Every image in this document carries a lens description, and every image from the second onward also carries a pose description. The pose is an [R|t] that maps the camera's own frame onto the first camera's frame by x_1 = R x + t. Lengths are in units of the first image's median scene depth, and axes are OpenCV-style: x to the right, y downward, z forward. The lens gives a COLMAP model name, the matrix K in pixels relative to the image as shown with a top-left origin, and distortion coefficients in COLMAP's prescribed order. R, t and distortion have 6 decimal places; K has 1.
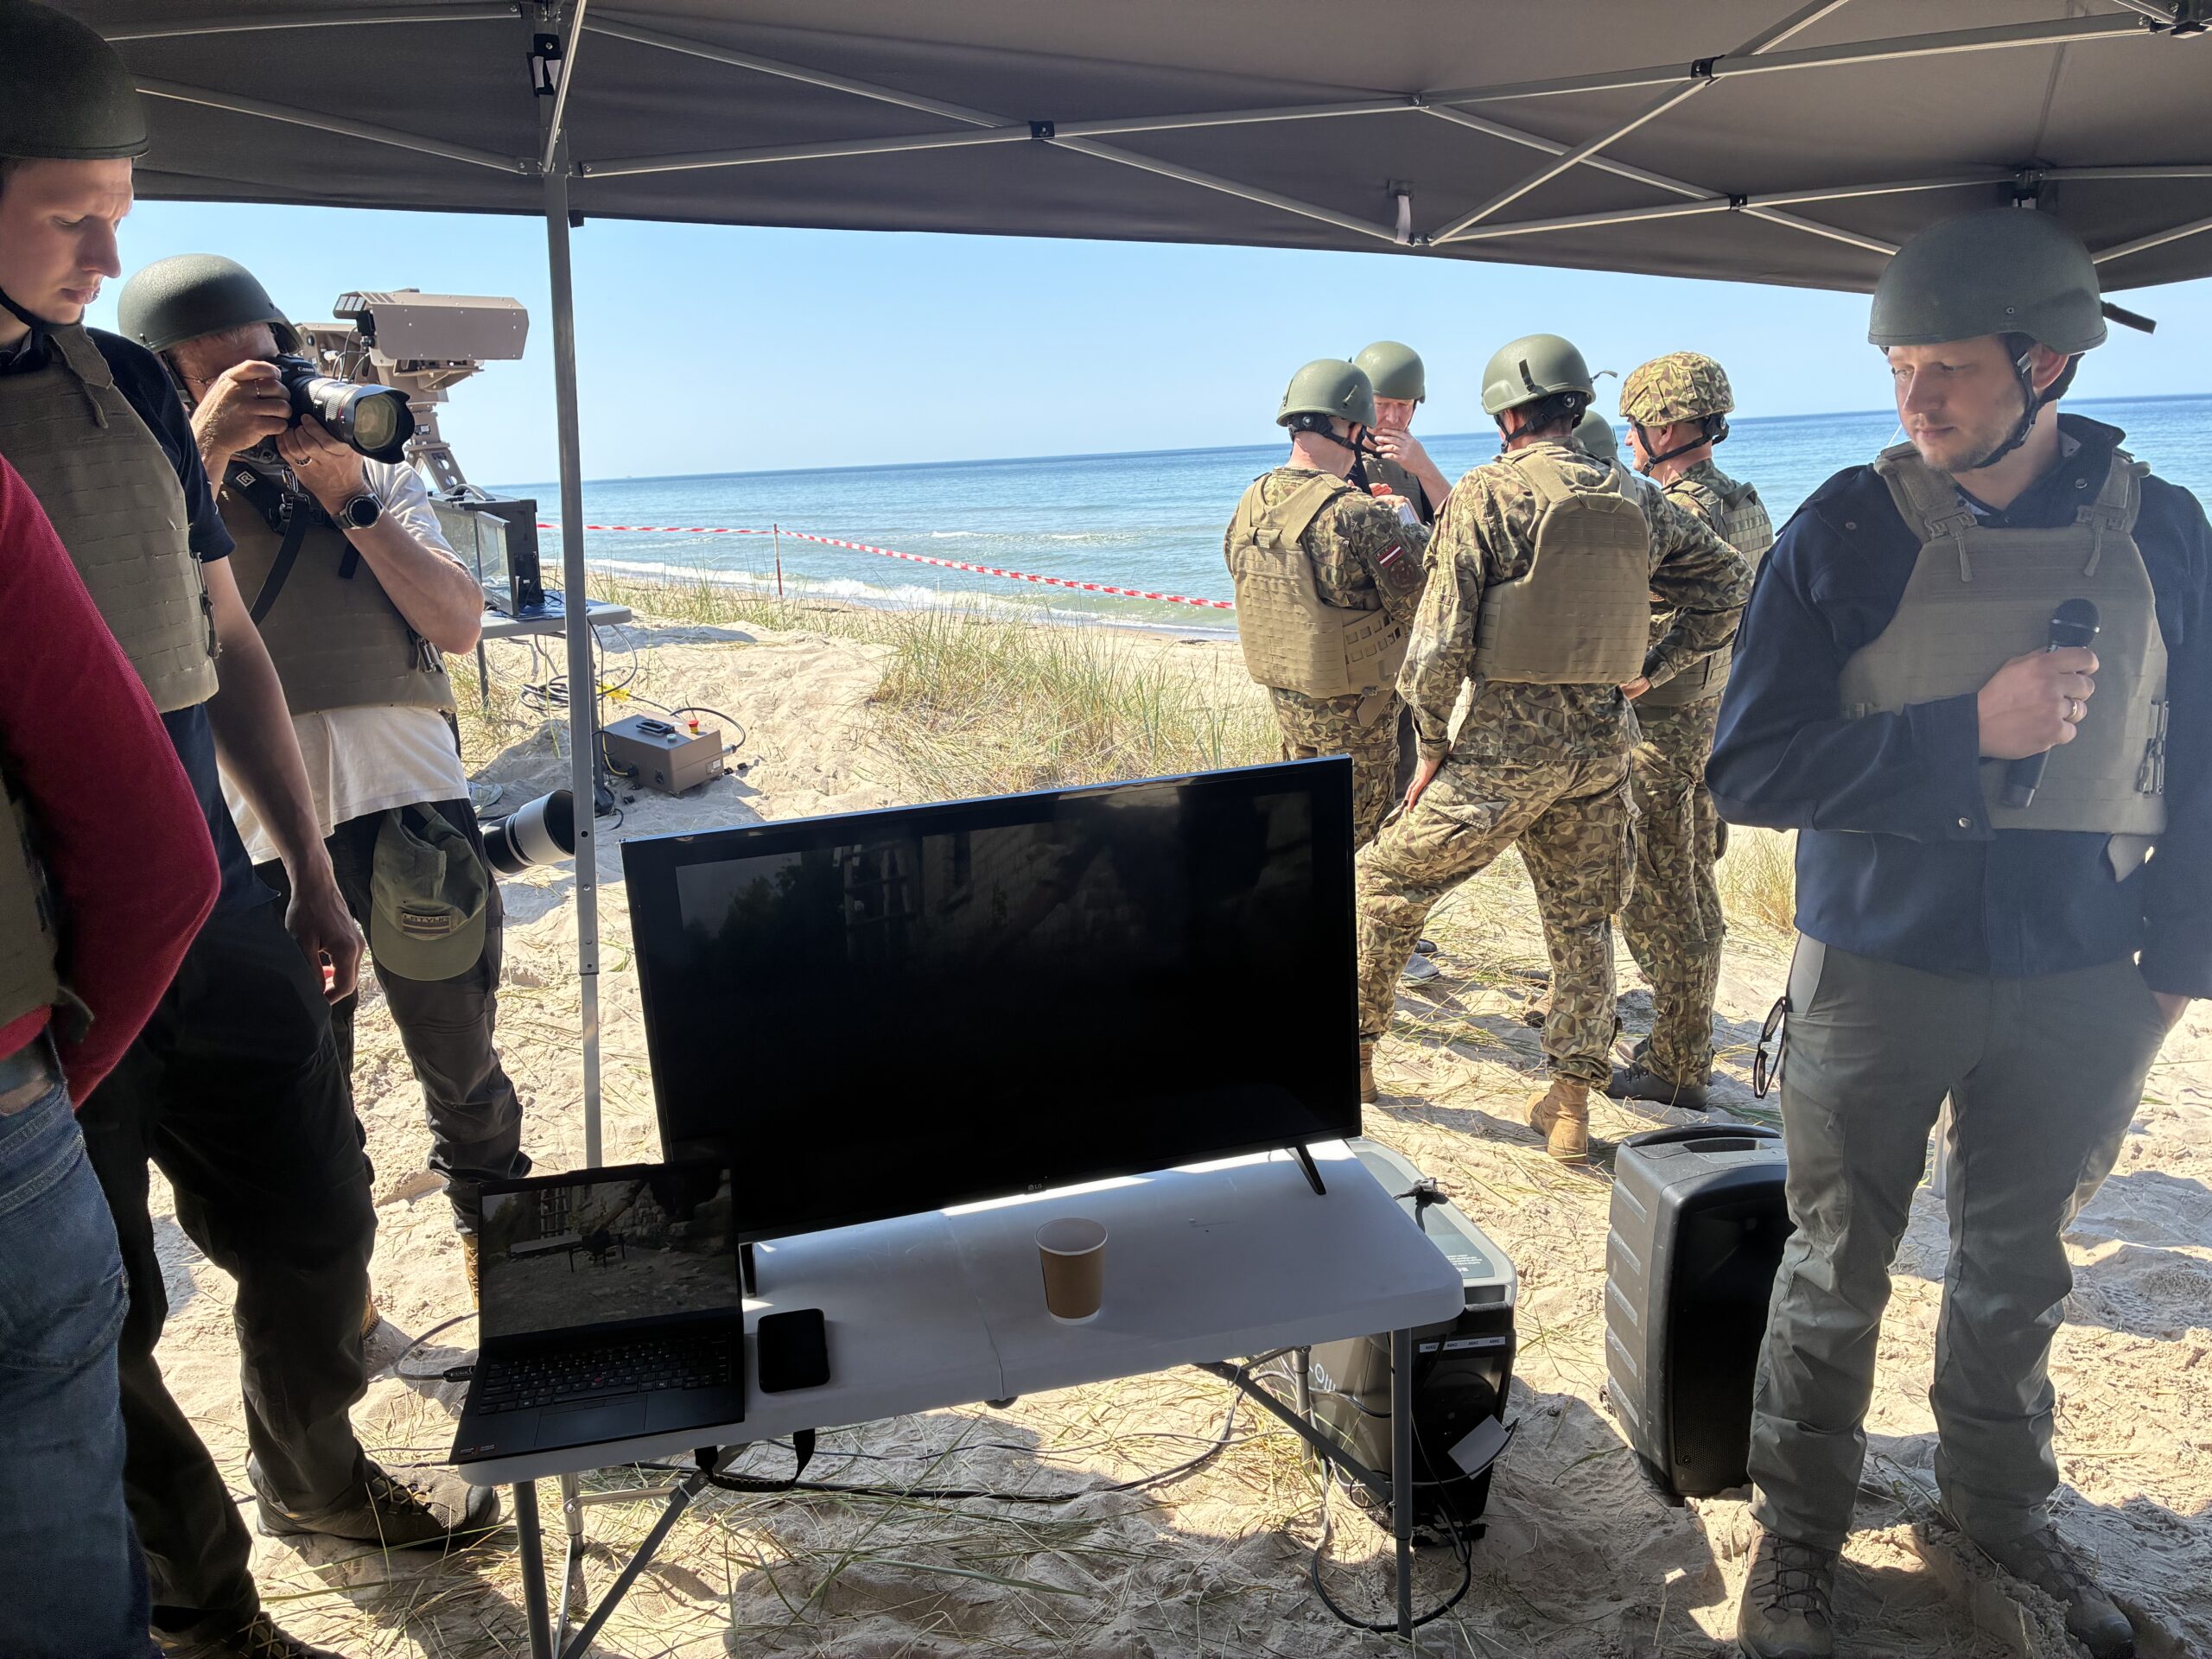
lens RADIAL K [[1684.8, 0, 1097.2], [0, 1684.8, 790.6], [0, 0, 1]] dist [0.012910, -0.001327]
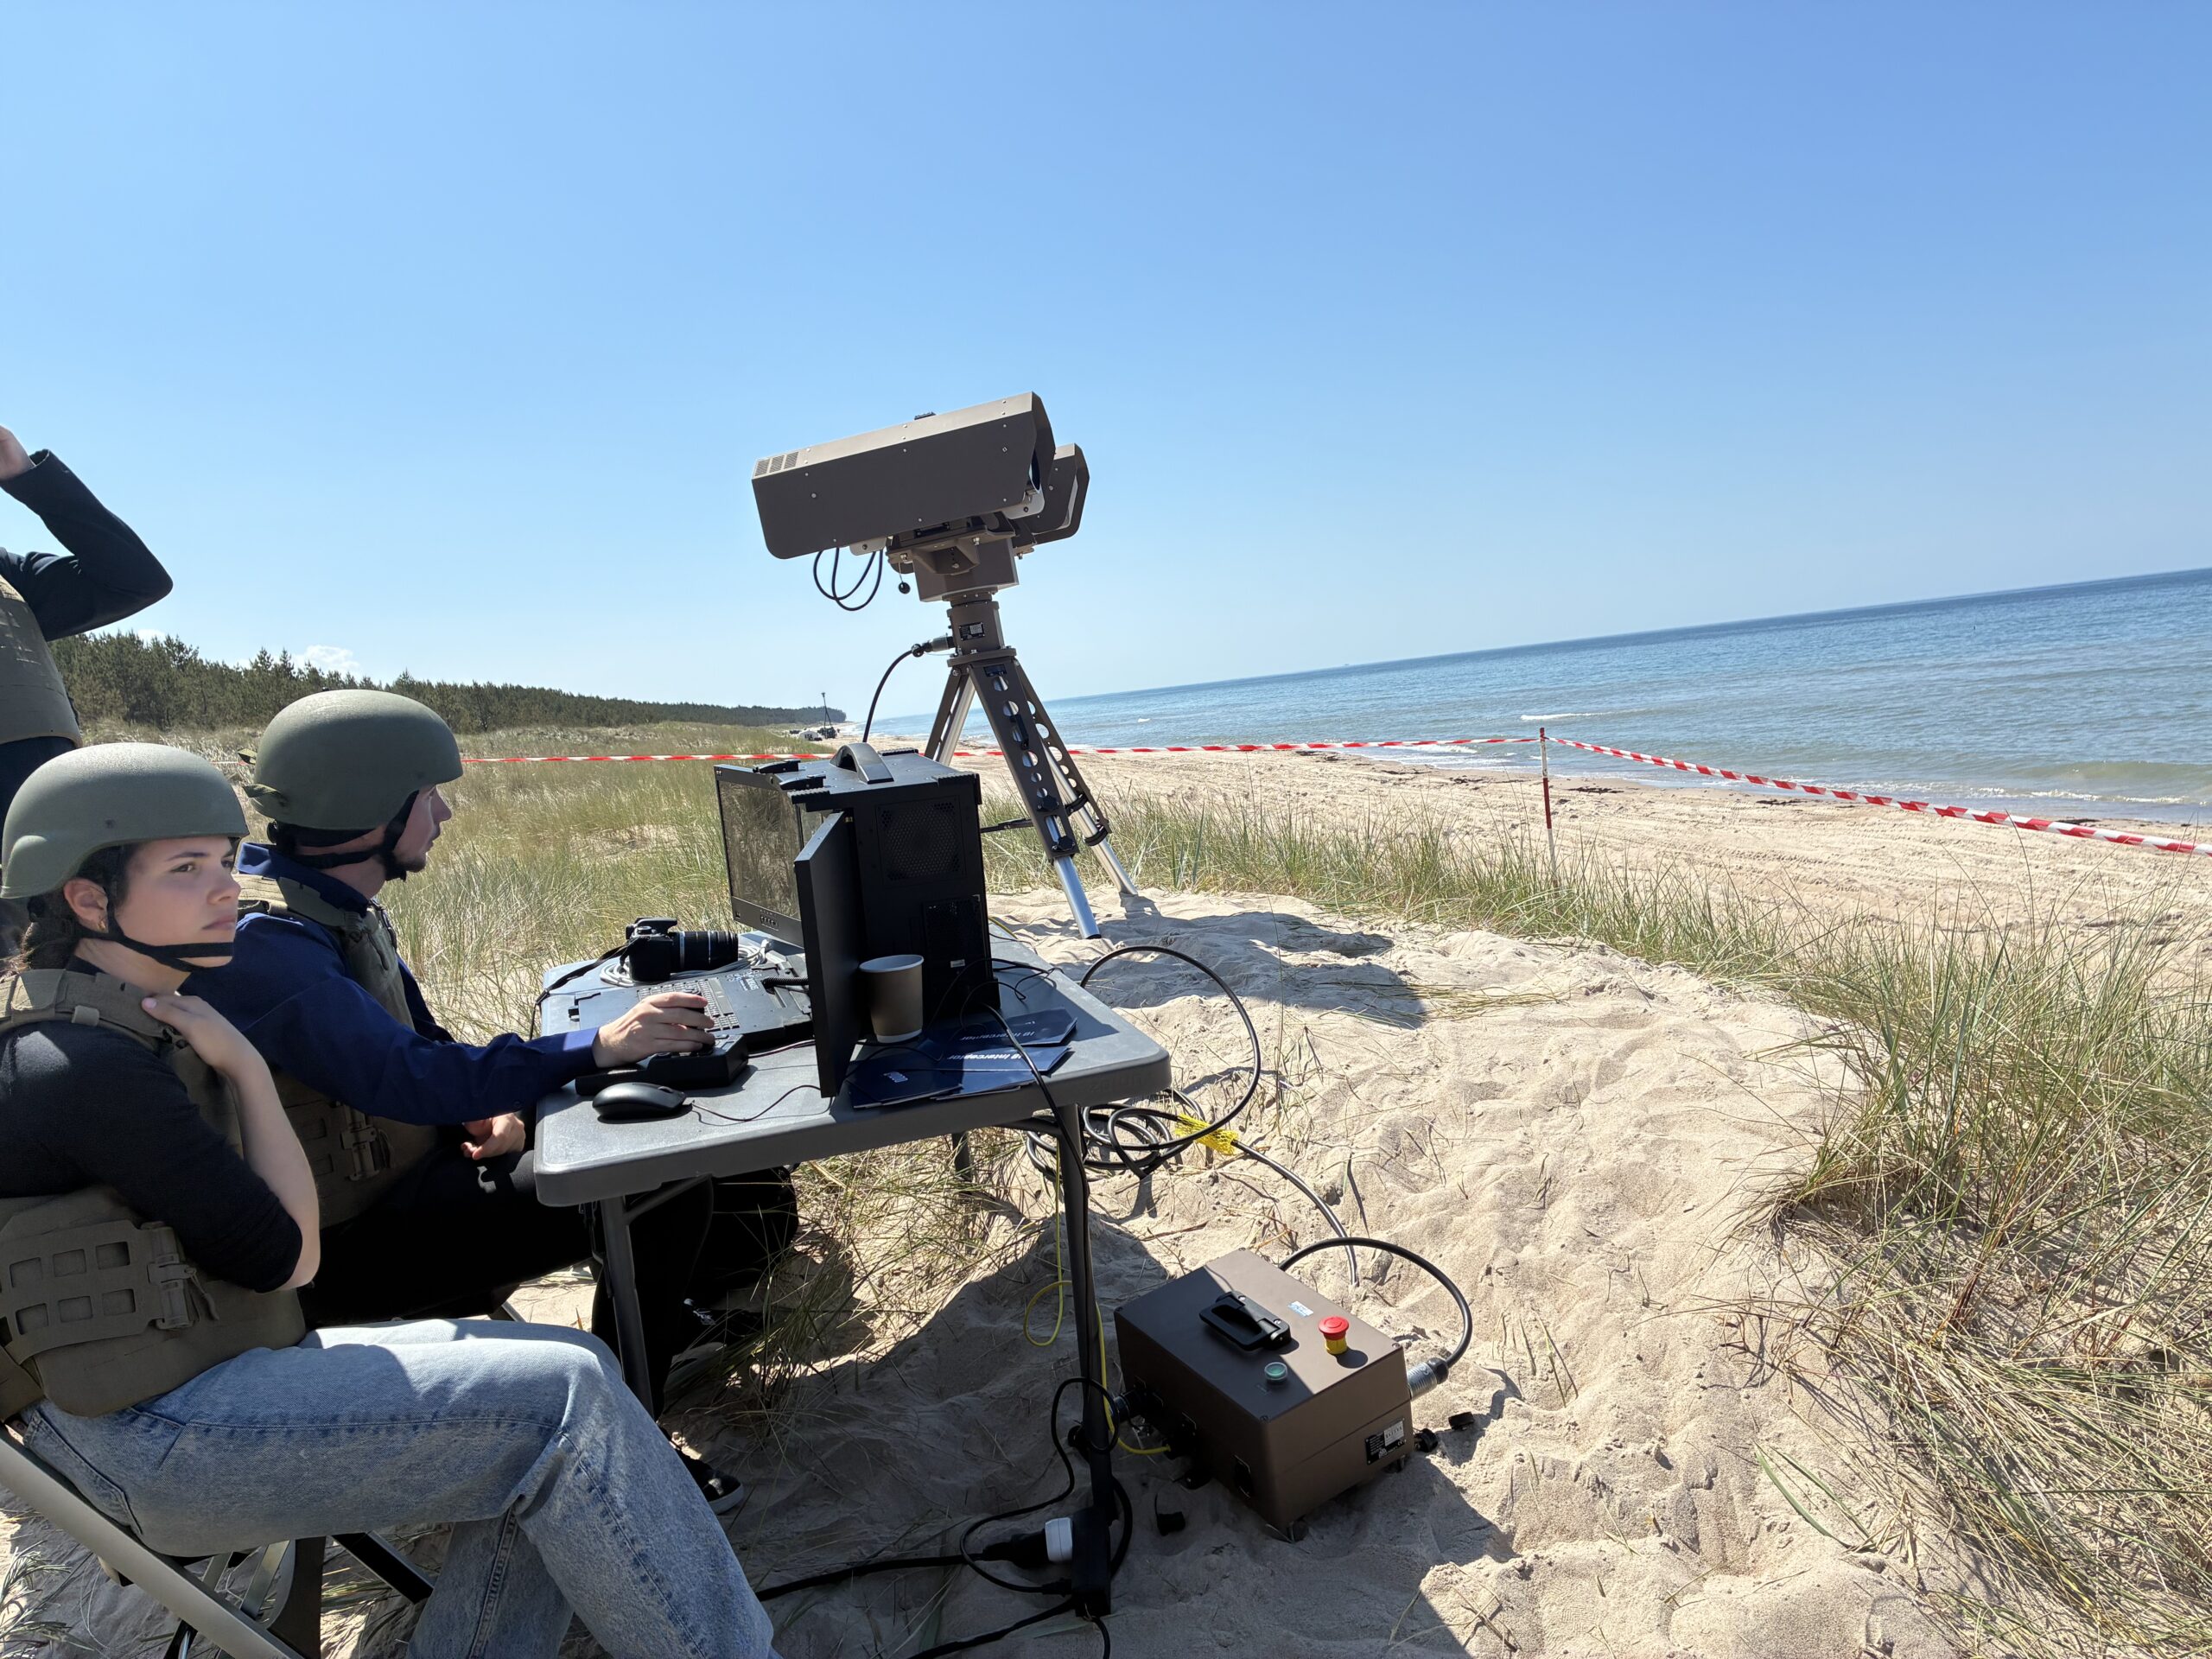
lens RADIAL K [[1684.8, 0, 1098.6], [0, 1684.8, 827.8], [0, 0, 1]] dist [0.012910, -0.001327]
pose [[0.902516, -0.017630, -0.430294, -0.209791], [-0.017889, 0.996765, -0.078360, -0.217832], [0.430284, 0.078419, 0.899281, 1.091486]]
